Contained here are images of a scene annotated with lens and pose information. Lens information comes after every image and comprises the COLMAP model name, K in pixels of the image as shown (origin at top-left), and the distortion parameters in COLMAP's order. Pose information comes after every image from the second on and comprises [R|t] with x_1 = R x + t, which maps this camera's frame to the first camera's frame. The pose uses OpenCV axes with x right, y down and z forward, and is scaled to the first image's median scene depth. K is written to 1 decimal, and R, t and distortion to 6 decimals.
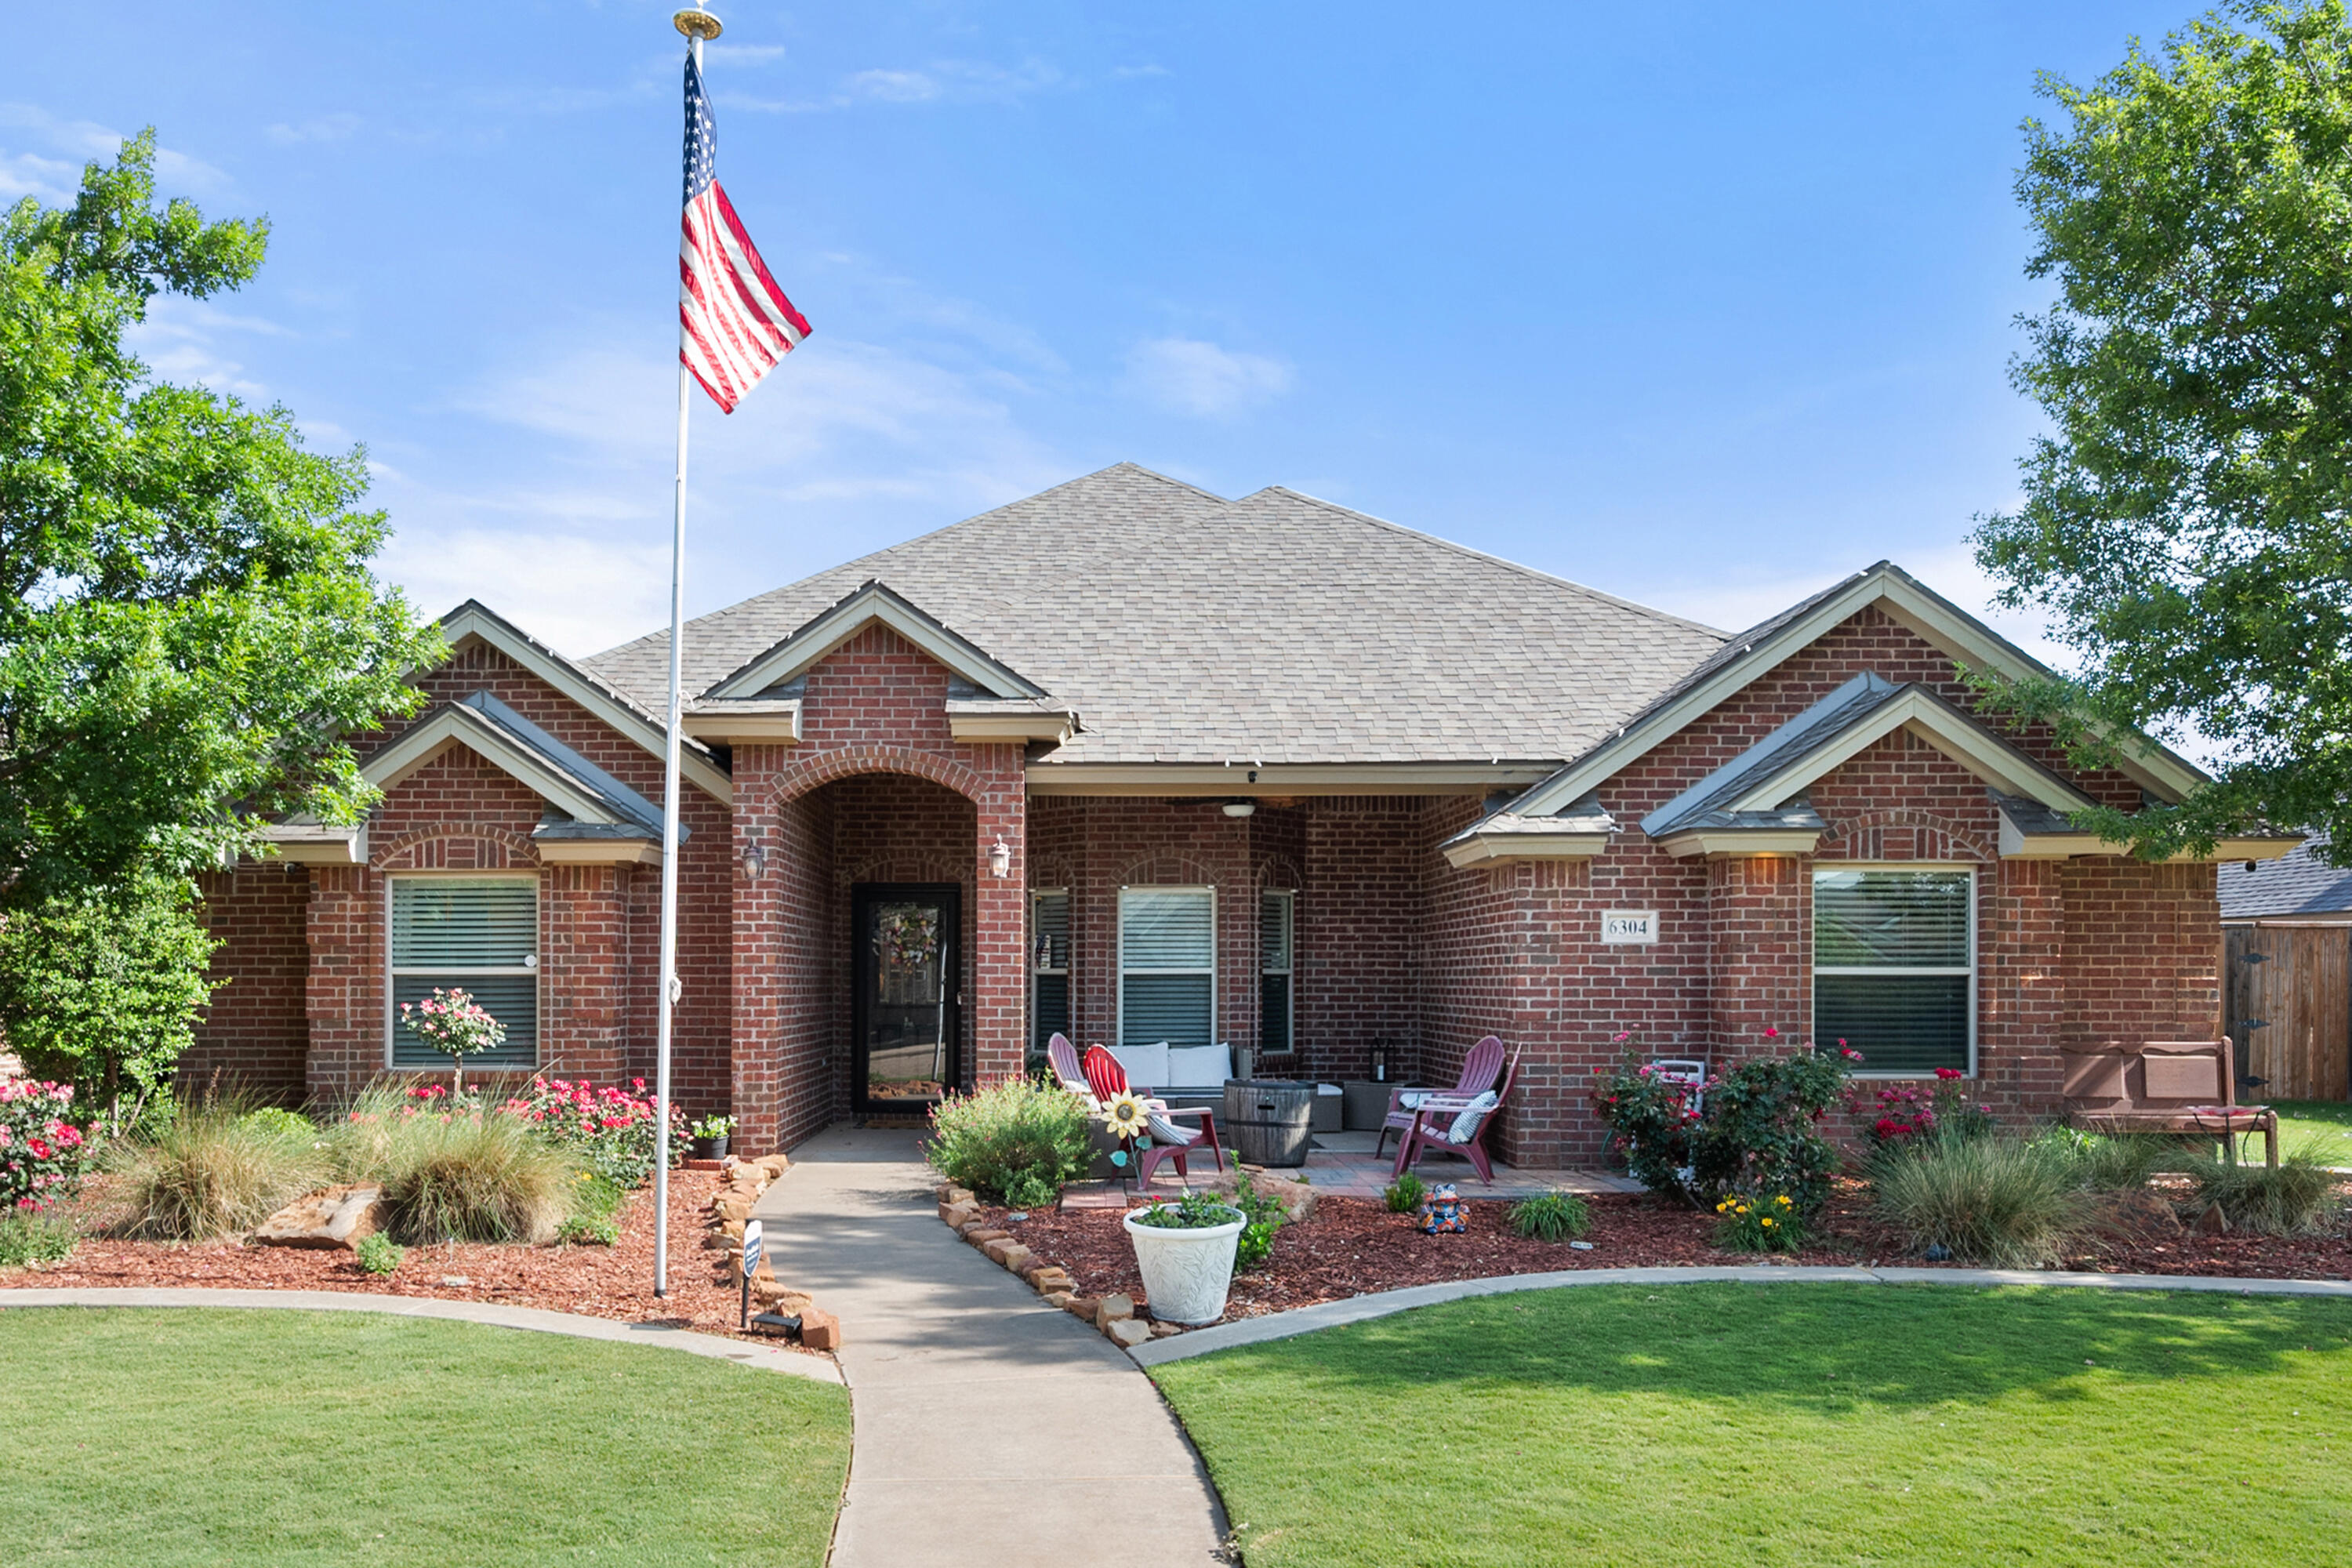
lens RADIAL K [[1253.4, 0, 1176.0], [0, 1253.4, 907.8], [0, 0, 1]] dist [0.000408, 0.000194]
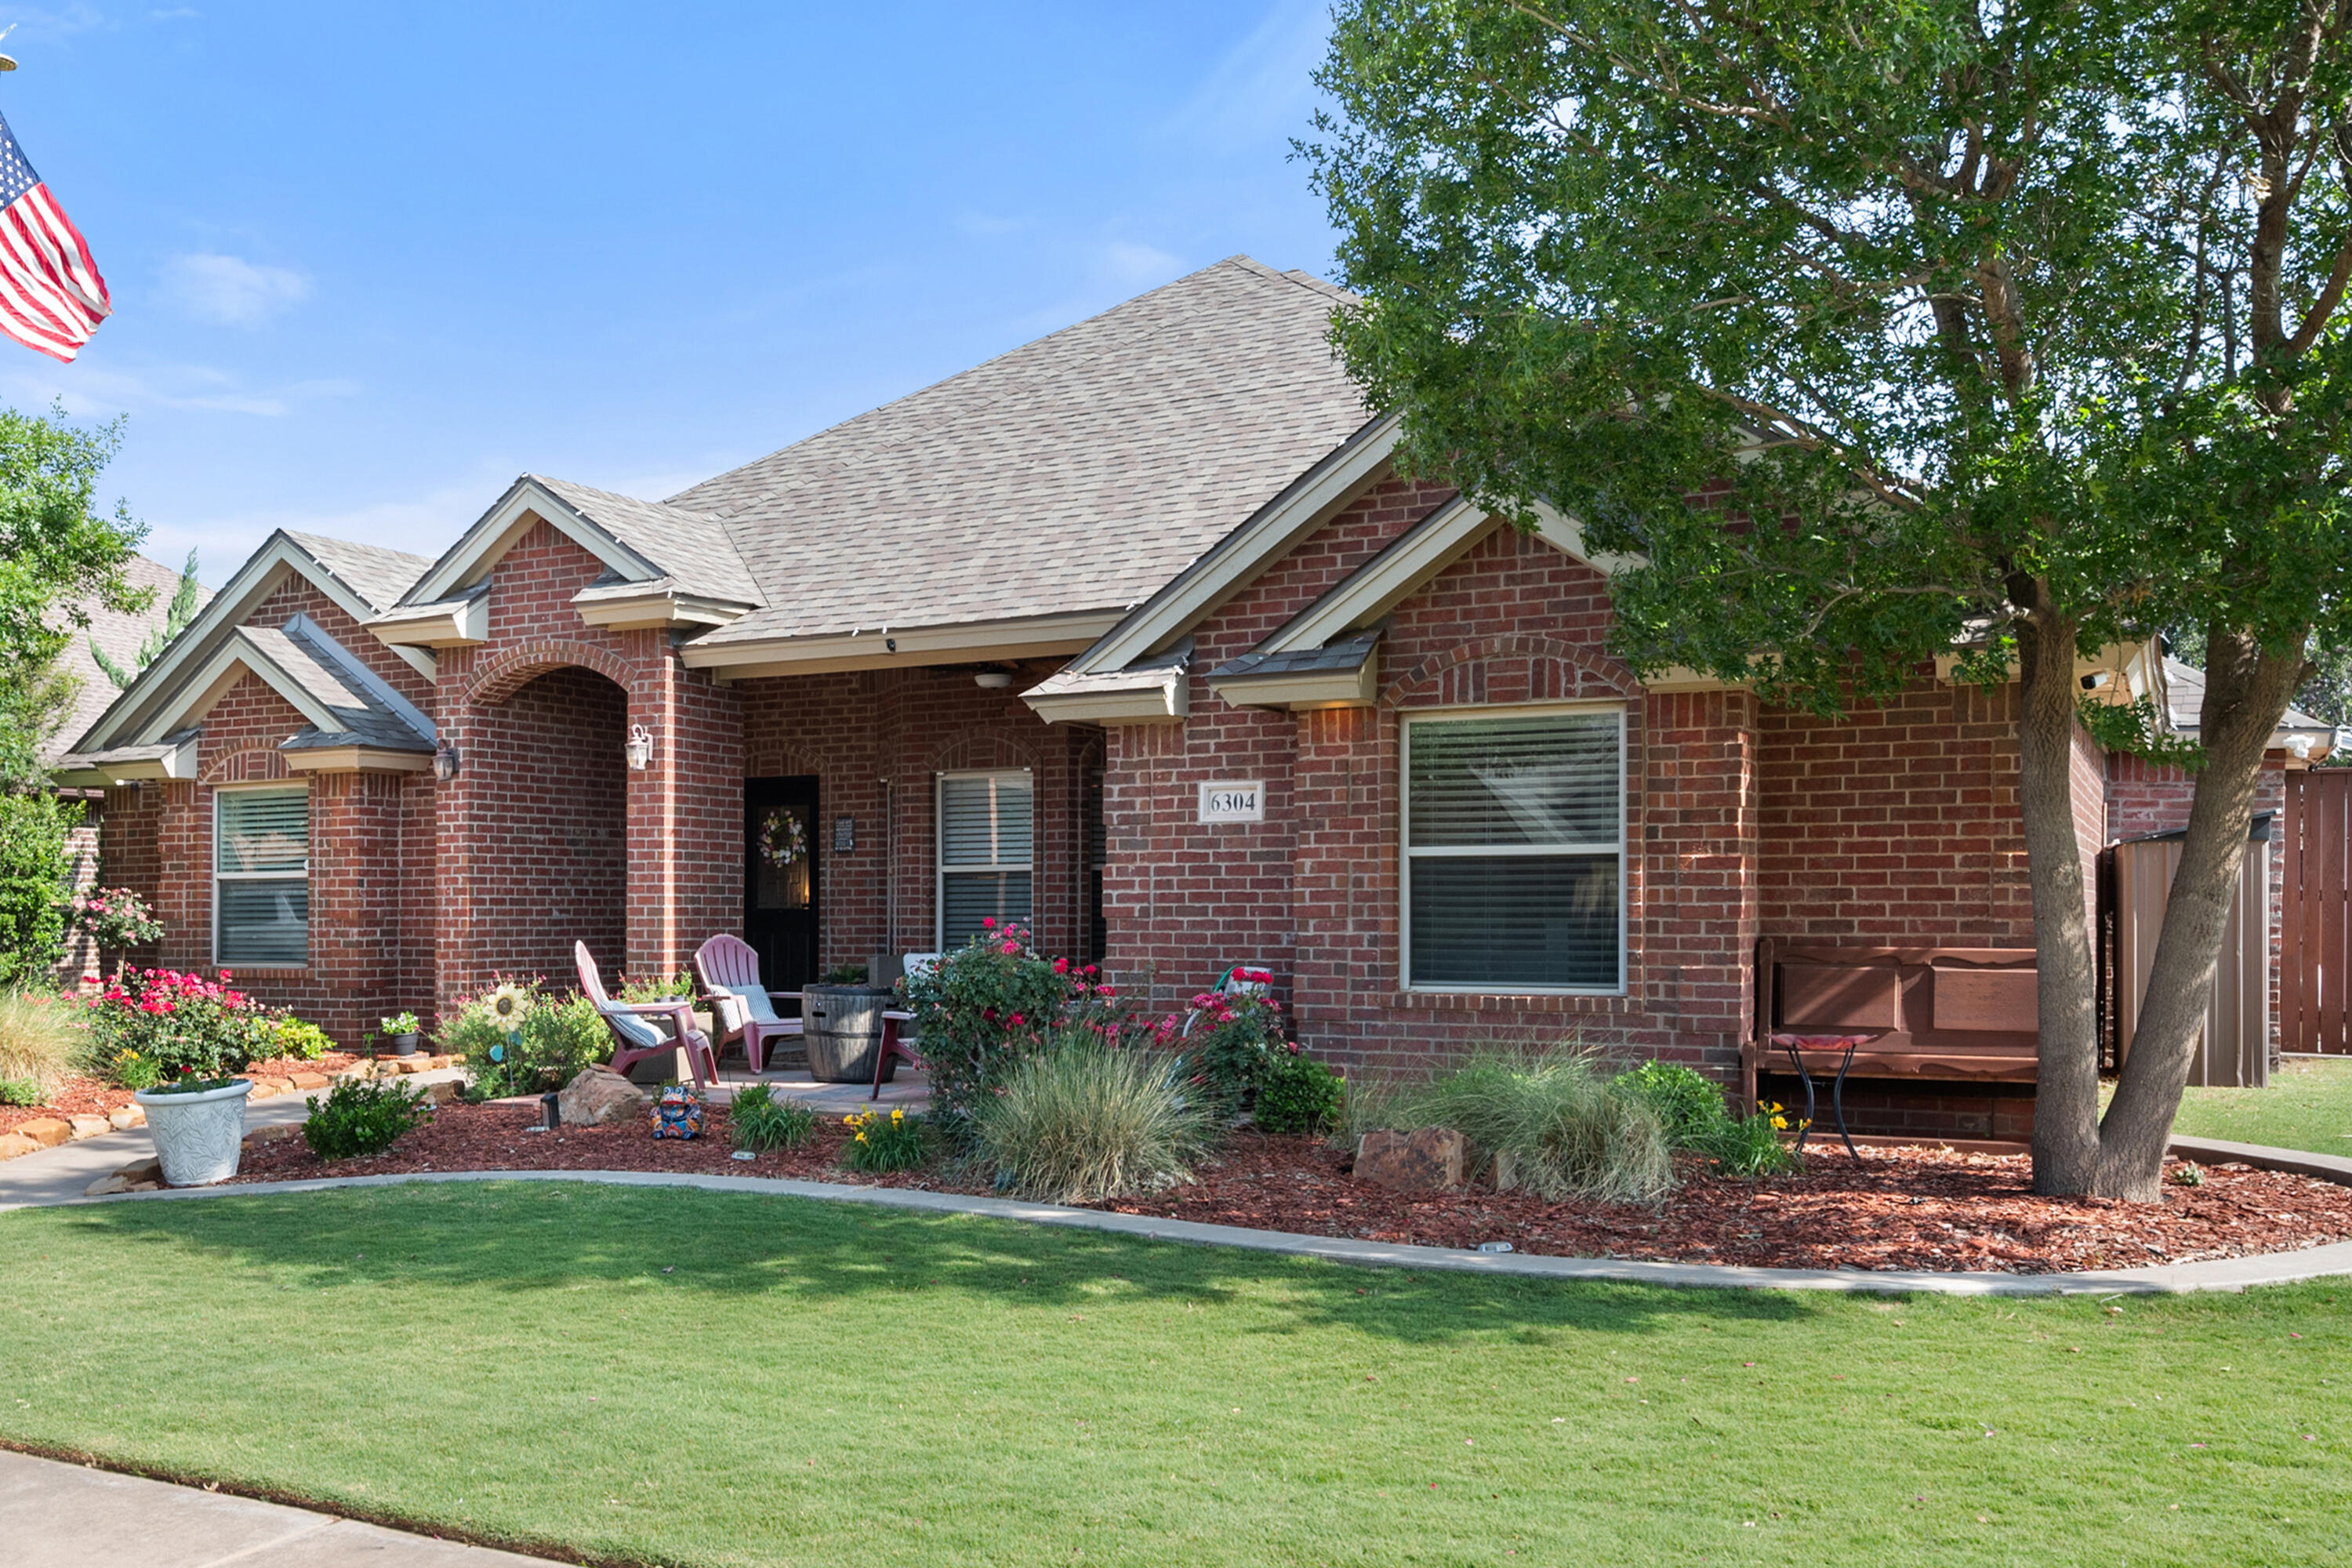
lens RADIAL K [[1591.0, 0, 1176.0], [0, 1591.0, 784.0], [0, 0, 1]] dist [-0.000597, 0.000917]
pose [[0.923297, -0.034177, -0.382564, 0.720609], [0.029597, 0.999402, -0.017852, 0.021032], [0.382946, 0.005159, 0.923756, 0.040866]]
